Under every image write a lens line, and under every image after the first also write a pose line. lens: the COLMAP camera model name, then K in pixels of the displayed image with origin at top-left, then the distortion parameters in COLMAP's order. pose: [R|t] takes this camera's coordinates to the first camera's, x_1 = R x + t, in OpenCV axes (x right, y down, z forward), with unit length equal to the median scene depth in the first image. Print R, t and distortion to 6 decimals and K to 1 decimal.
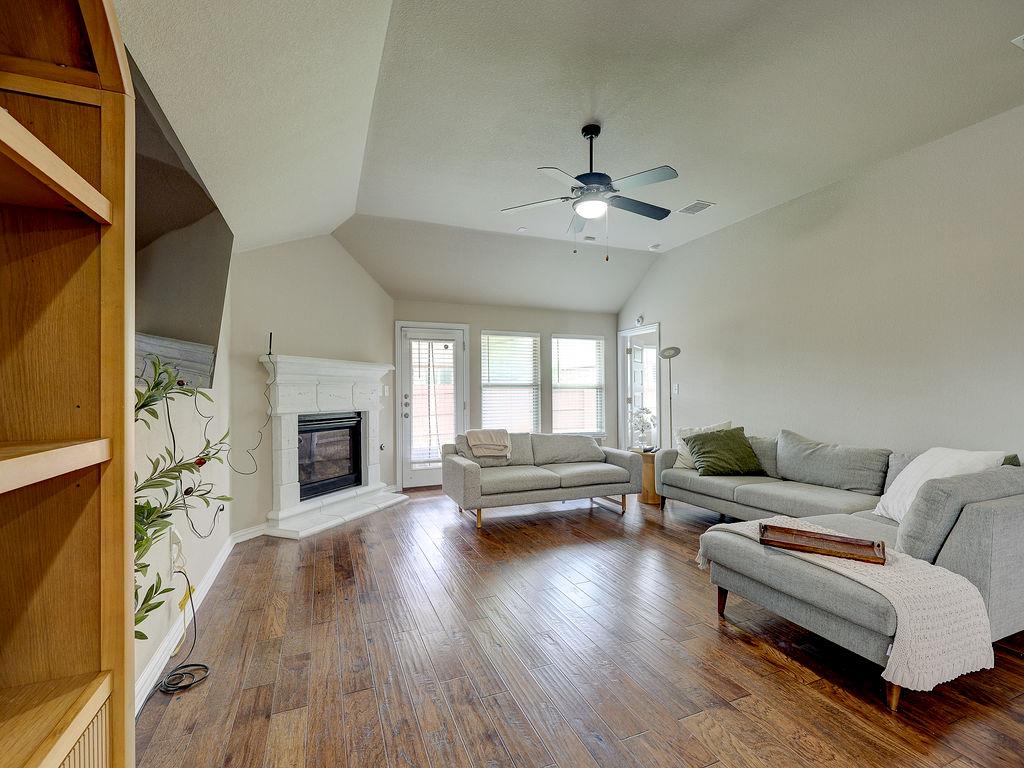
lens RADIAL K [[455.6, 0, 507.7], [0, 455.6, 386.8], [0, 0, 1]] dist [-0.001229, 0.000065]
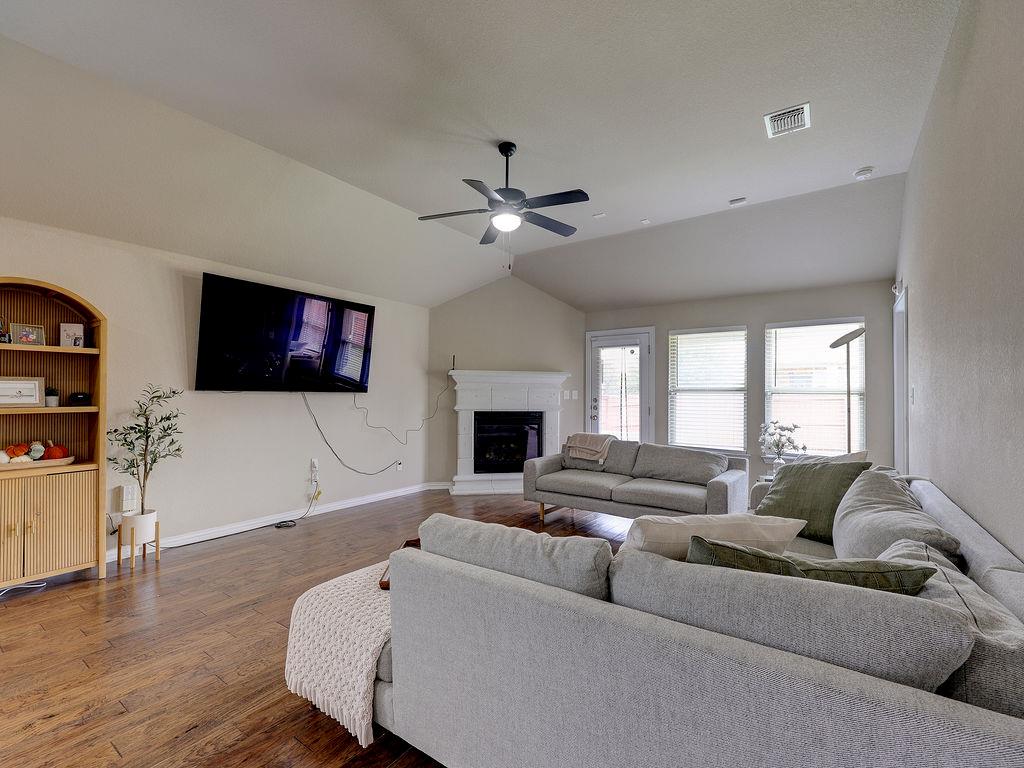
lens RADIAL K [[455.6, 0, 515.1], [0, 455.6, 390.5], [0, 0, 1]] dist [-0.001229, 0.000065]
pose [[0.549212, 0.000780, -0.835683, 0.579103], [0.000486, 0.999999, 0.001253, -0.003700], [0.835683, -0.001094, 0.549211, 0.240594]]
